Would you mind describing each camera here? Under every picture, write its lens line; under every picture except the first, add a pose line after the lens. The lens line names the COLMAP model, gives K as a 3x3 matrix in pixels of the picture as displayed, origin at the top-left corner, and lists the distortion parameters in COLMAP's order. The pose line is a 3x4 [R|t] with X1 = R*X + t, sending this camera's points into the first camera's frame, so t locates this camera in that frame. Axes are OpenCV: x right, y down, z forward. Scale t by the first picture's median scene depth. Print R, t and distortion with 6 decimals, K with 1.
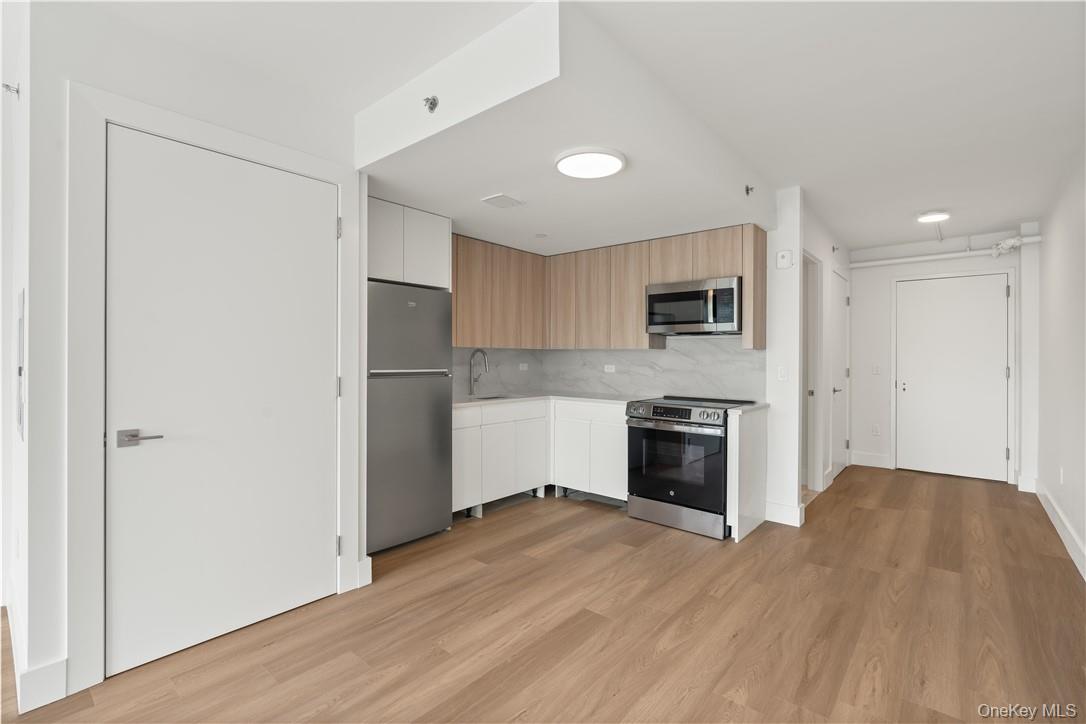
lens RADIAL K [[492.2, 0, 537.9], [0, 492.2, 360.3], [0, 0, 1]] dist [-0.014530, 0.006911]
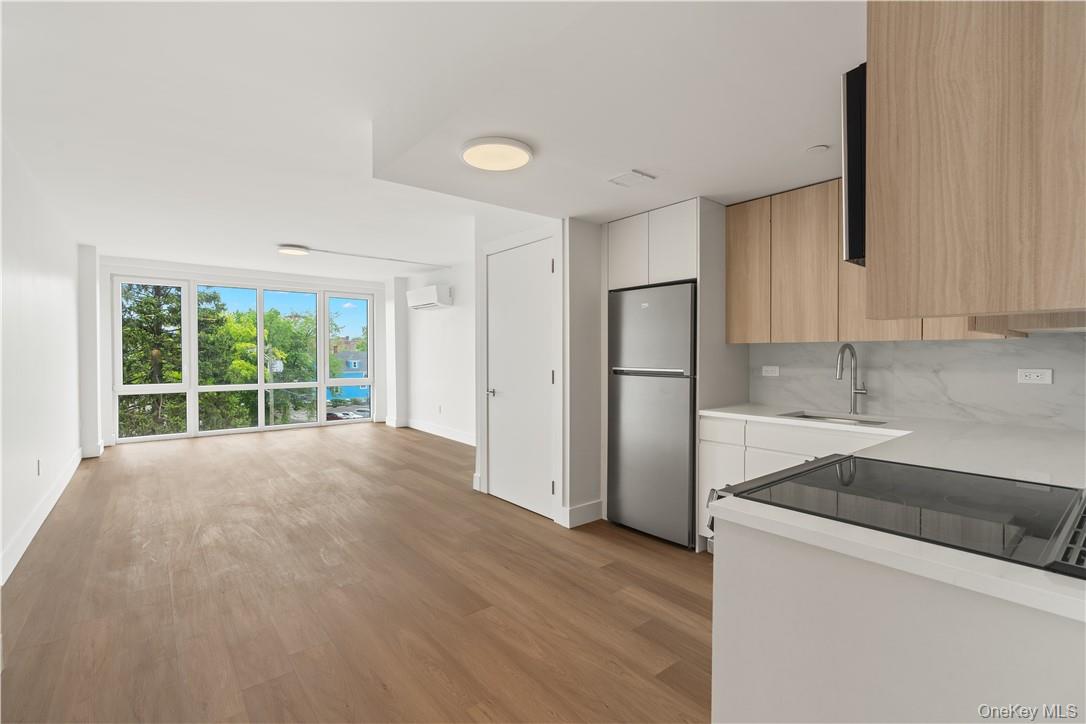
lens RADIAL K [[492.2, 0, 537.9], [0, 492.2, 360.3], [0, 0, 1]] dist [-0.014530, 0.006911]
pose [[-0.184197, 0.005669, -0.982873, 0.678955], [-0.006825, 0.999952, 0.007047, -0.002948], [0.982866, 0.008006, -0.184150, 0.813377]]
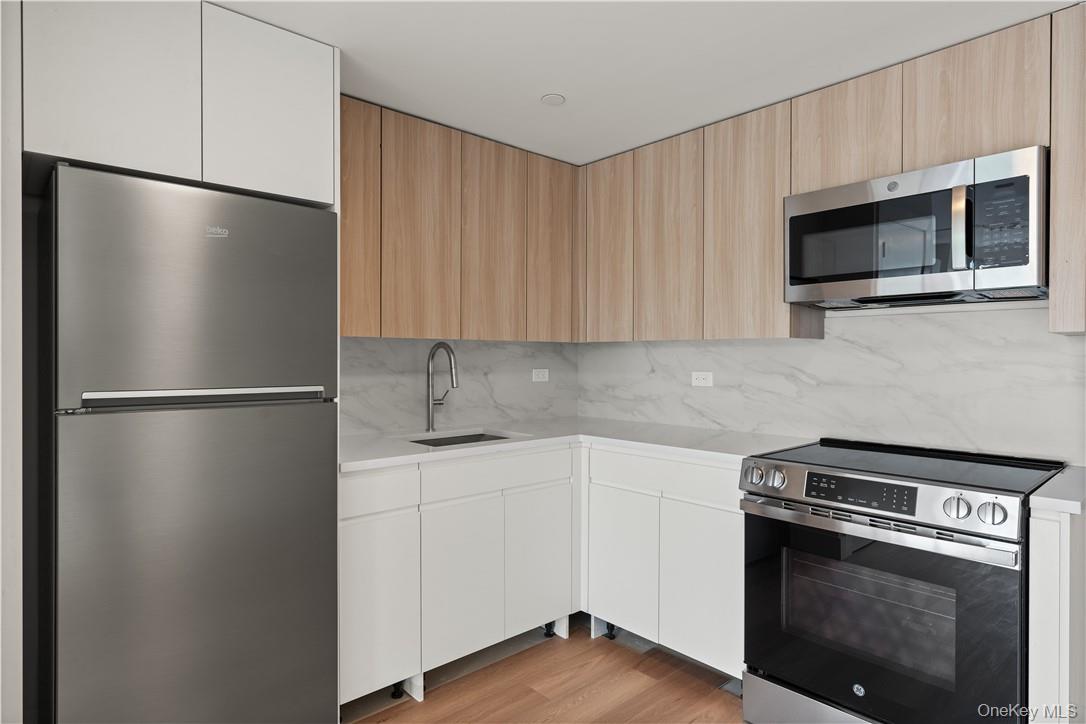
lens RADIAL K [[609.8, 0, 533.3], [0, 609.8, 360.8], [0, 0, 1]] dist [0.003817, 0.000440]
pose [[0.991499, -0.005087, -0.130017, 0.067209], [0.005041, 0.999987, -0.000686, -0.002866], [0.130018, 0.000025, 0.991512, 0.435239]]
